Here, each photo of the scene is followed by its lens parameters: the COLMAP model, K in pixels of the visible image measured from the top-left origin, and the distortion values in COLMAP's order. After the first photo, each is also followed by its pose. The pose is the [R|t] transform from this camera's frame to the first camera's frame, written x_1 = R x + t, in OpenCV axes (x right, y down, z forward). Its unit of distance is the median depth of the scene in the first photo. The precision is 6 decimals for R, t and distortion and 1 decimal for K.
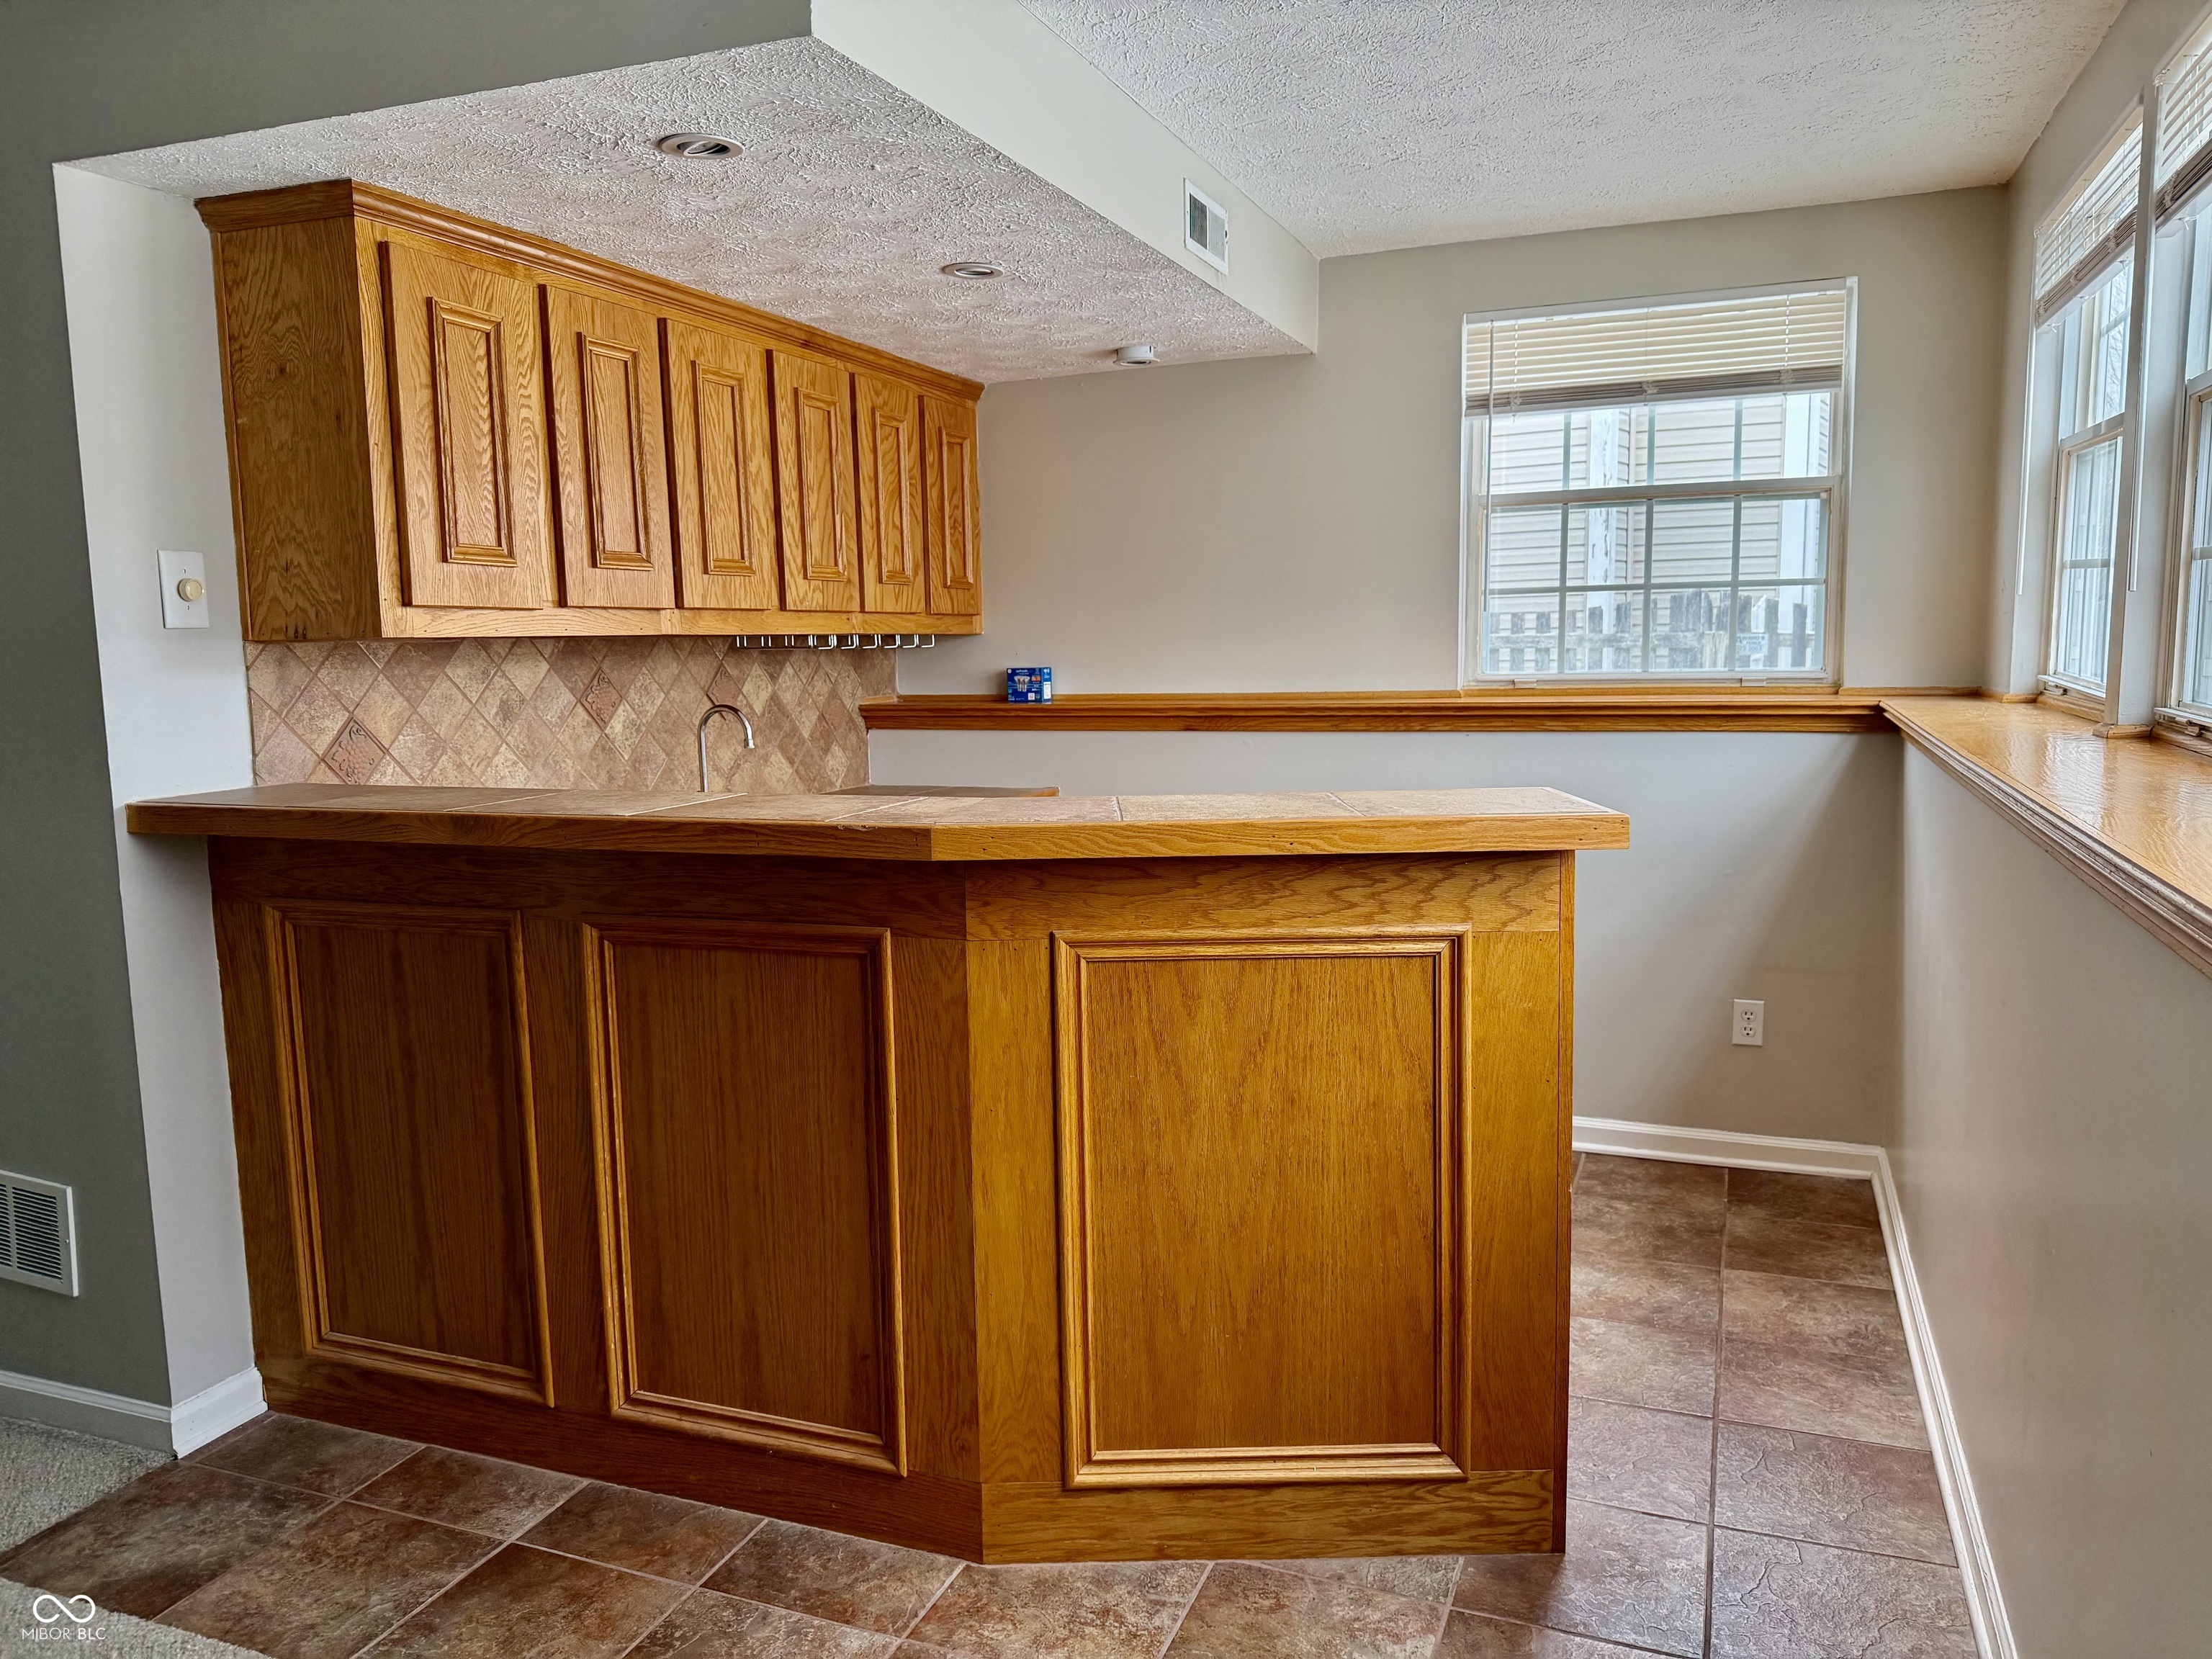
lens RADIAL K [[1532.8, 0, 1109.3], [0, 1532.8, 812.8], [0, 0, 1]] dist [0.043723, -0.079554]
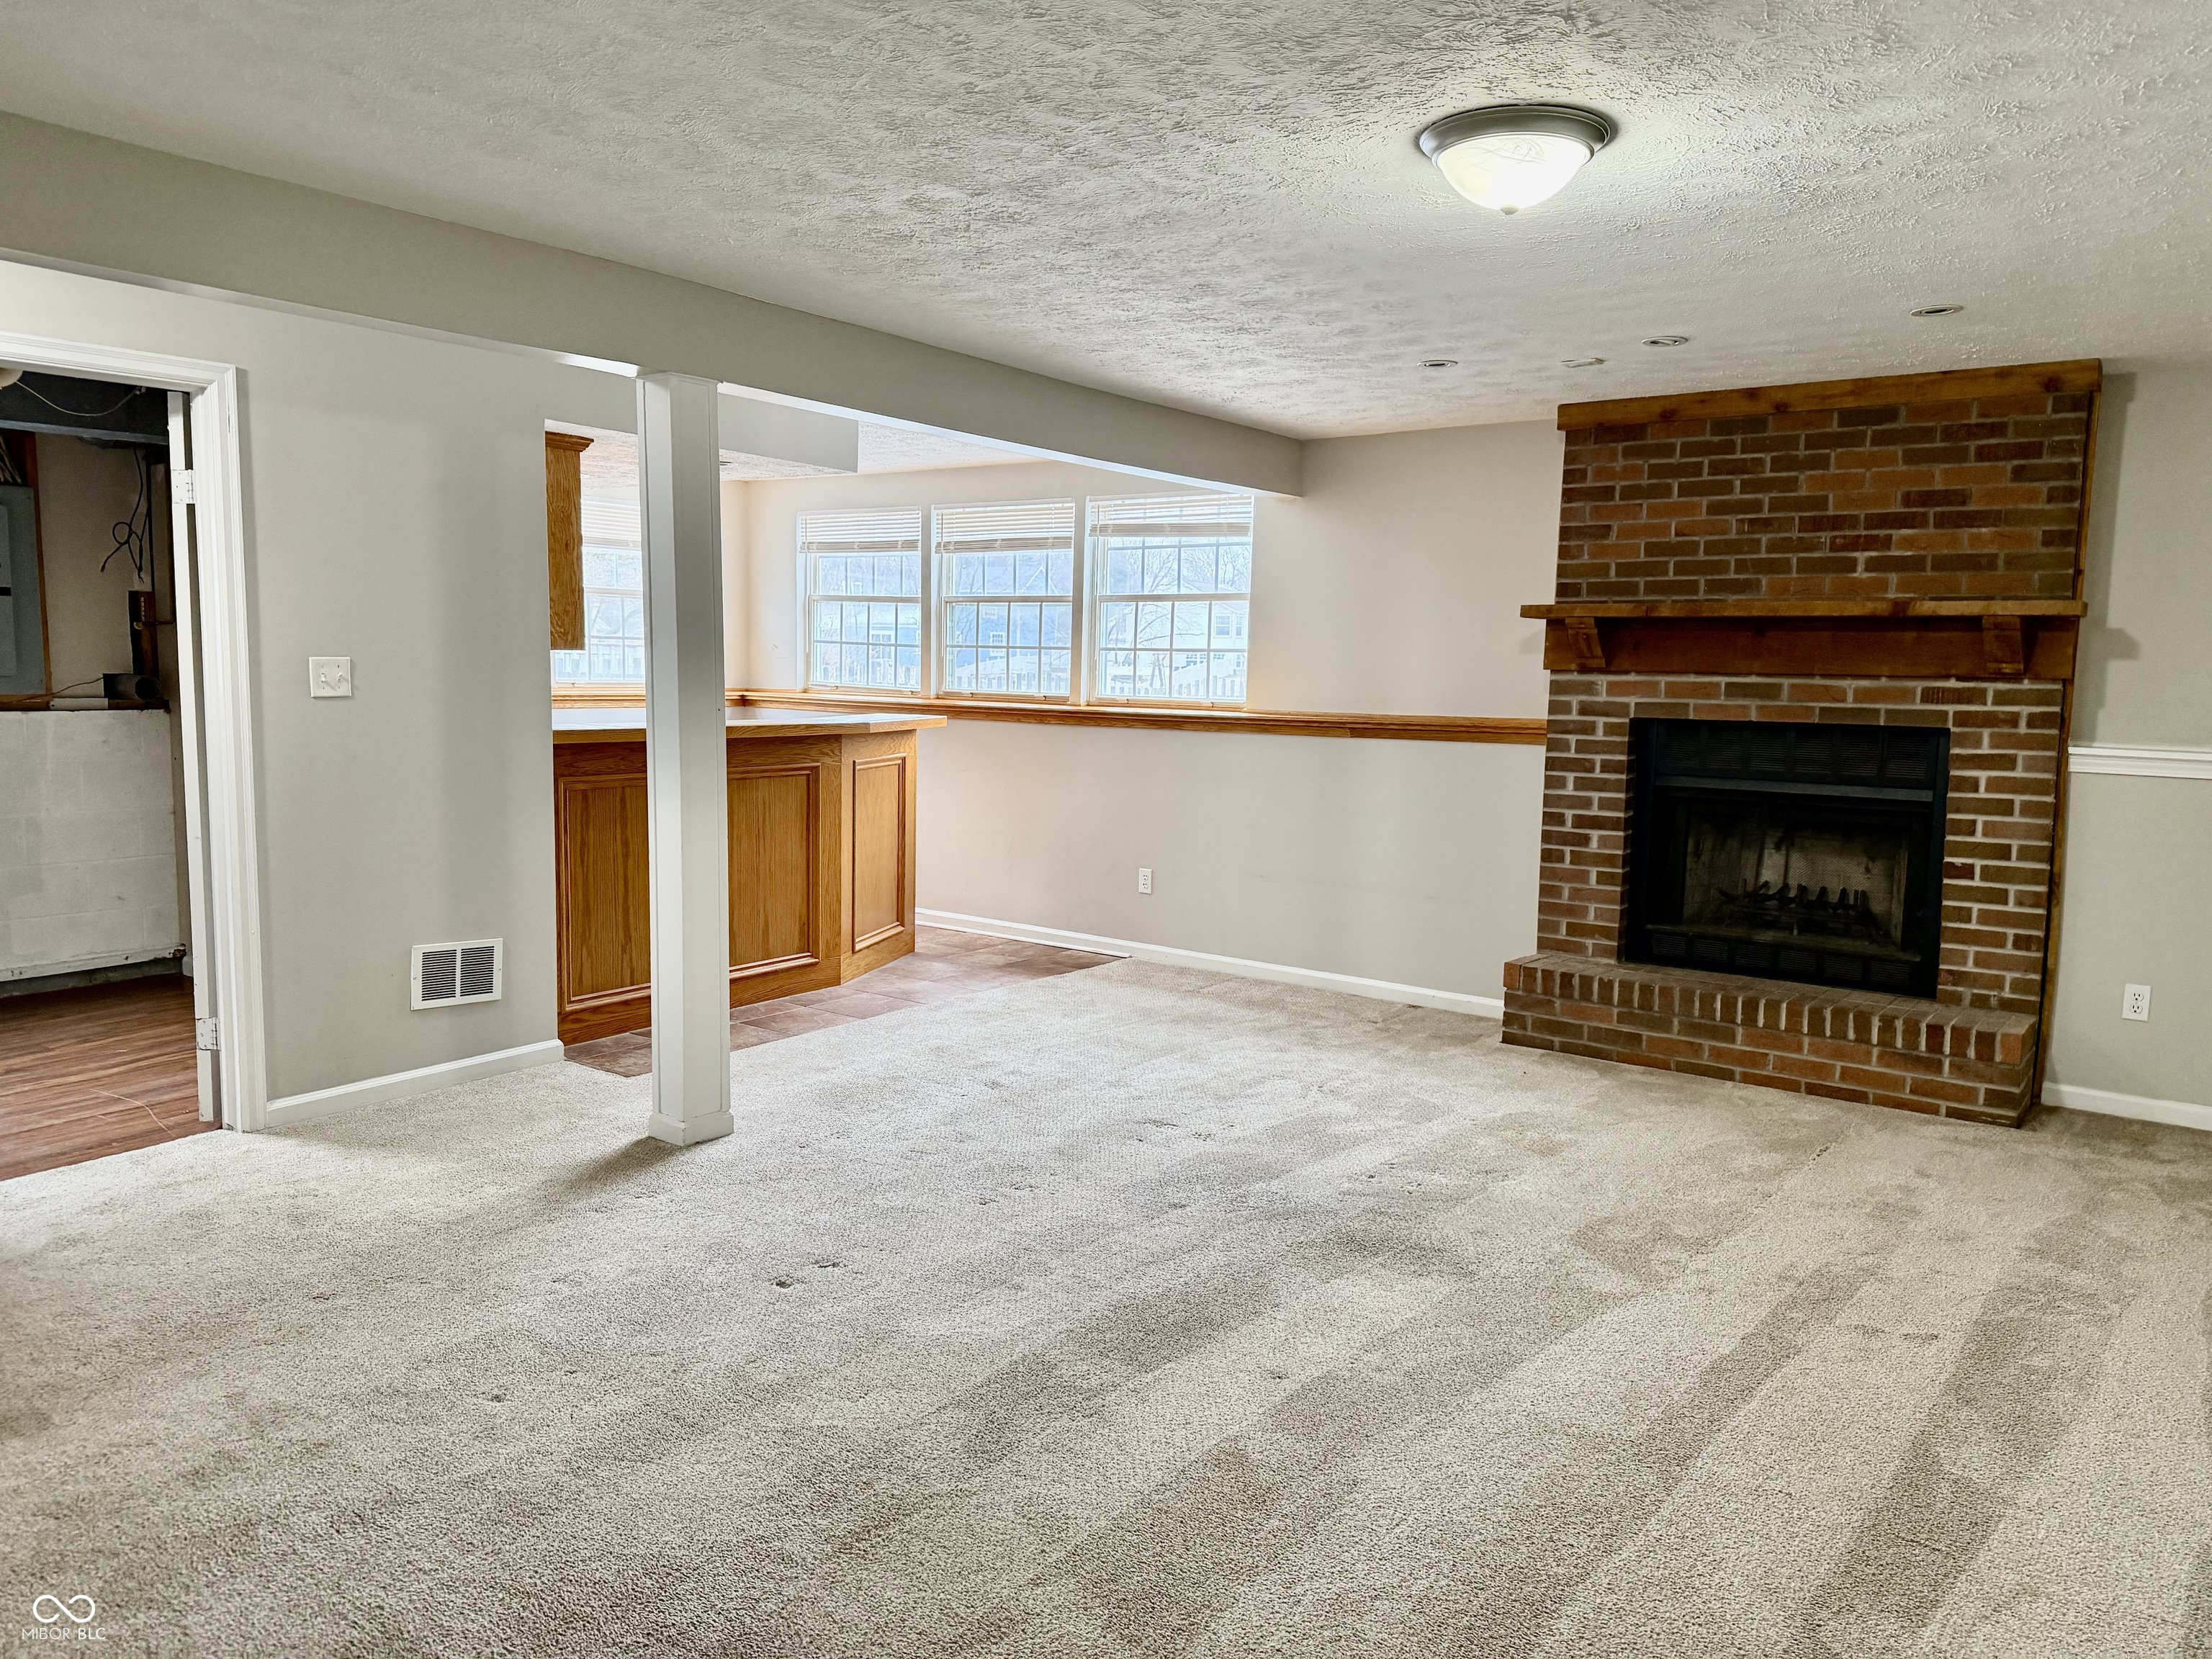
lens RADIAL K [[1542.2, 0, 1102.4], [0, 1542.2, 819.3], [0, 0, 1]] dist [0.115297, -0.193189]
pose [[0.260855, -0.069281, 0.962889, -2.343948], [0.089233, 0.994882, 0.047409, 0.076184], [-0.961245, 0.073555, 0.265702, -0.221511]]
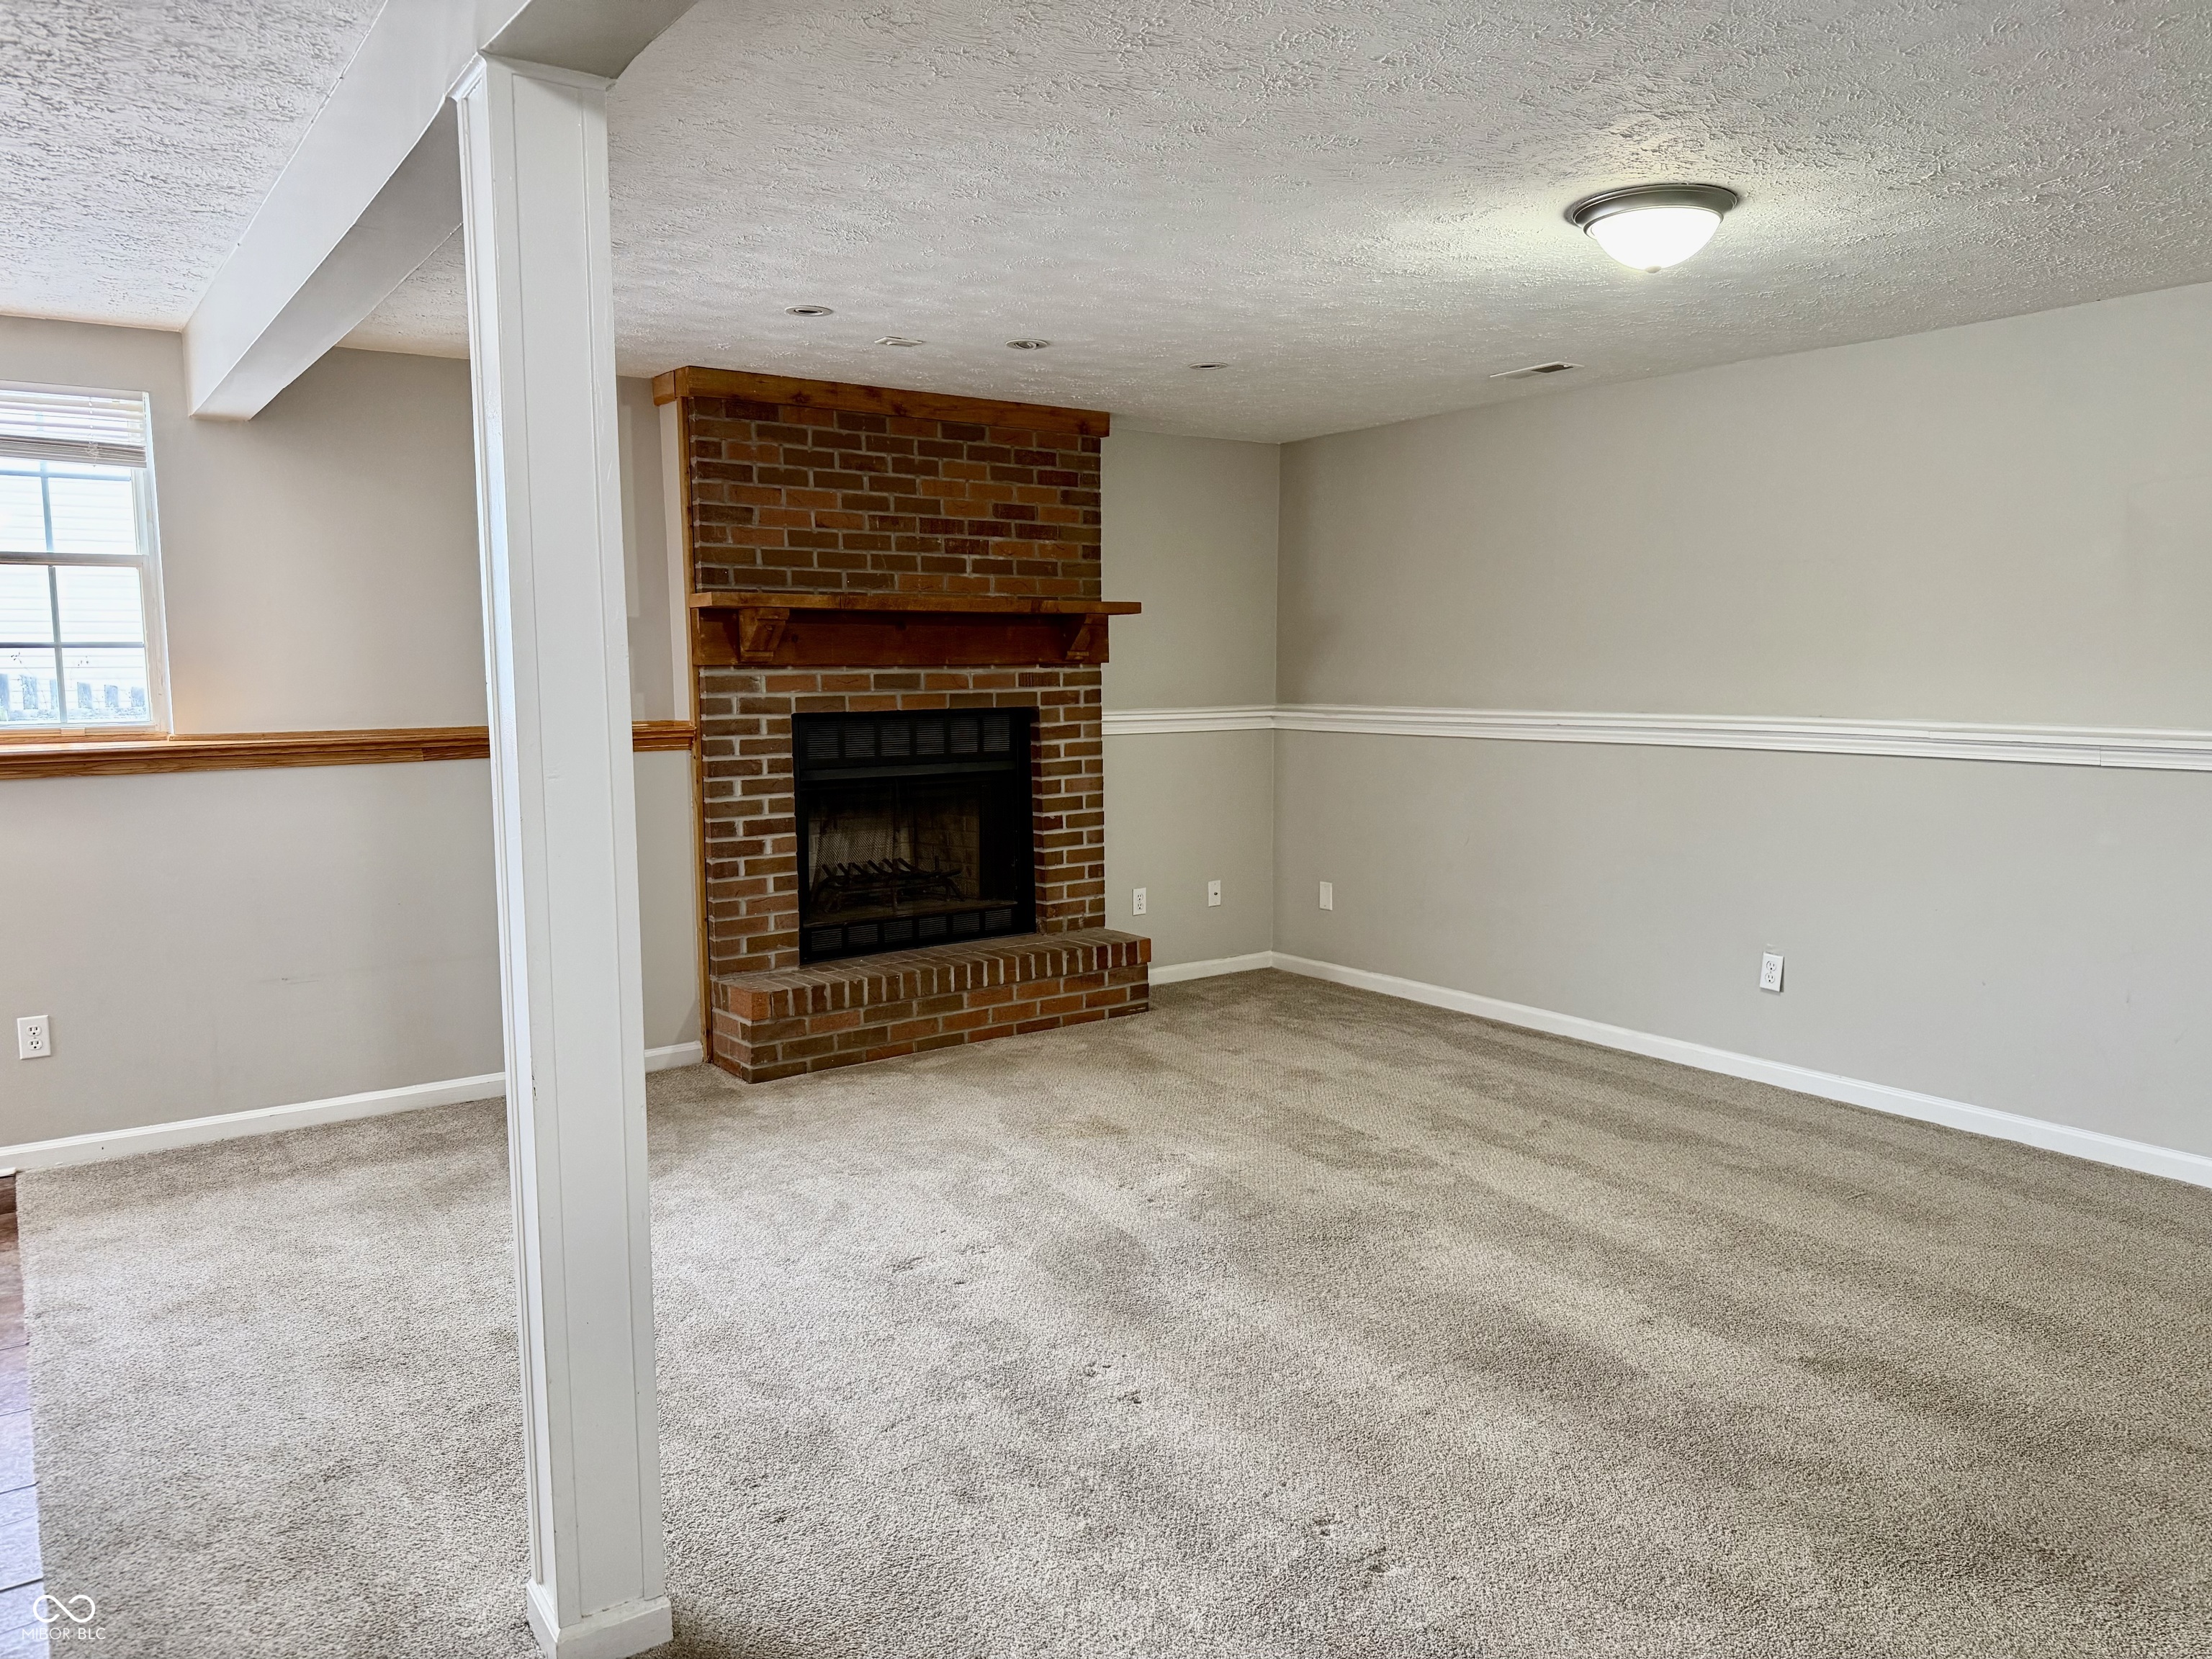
lens RADIAL K [[1542.7, 0, 1099.9], [0, 1542.7, 850.4], [0, 0, 1]] dist [0.063959, -0.078619]
pose [[-0.844745, -0.037924, 0.533823, -1.508145], [0.088588, 0.973816, 0.209368, -0.115397], [-0.527785, 0.224153, -0.819267, 1.163177]]
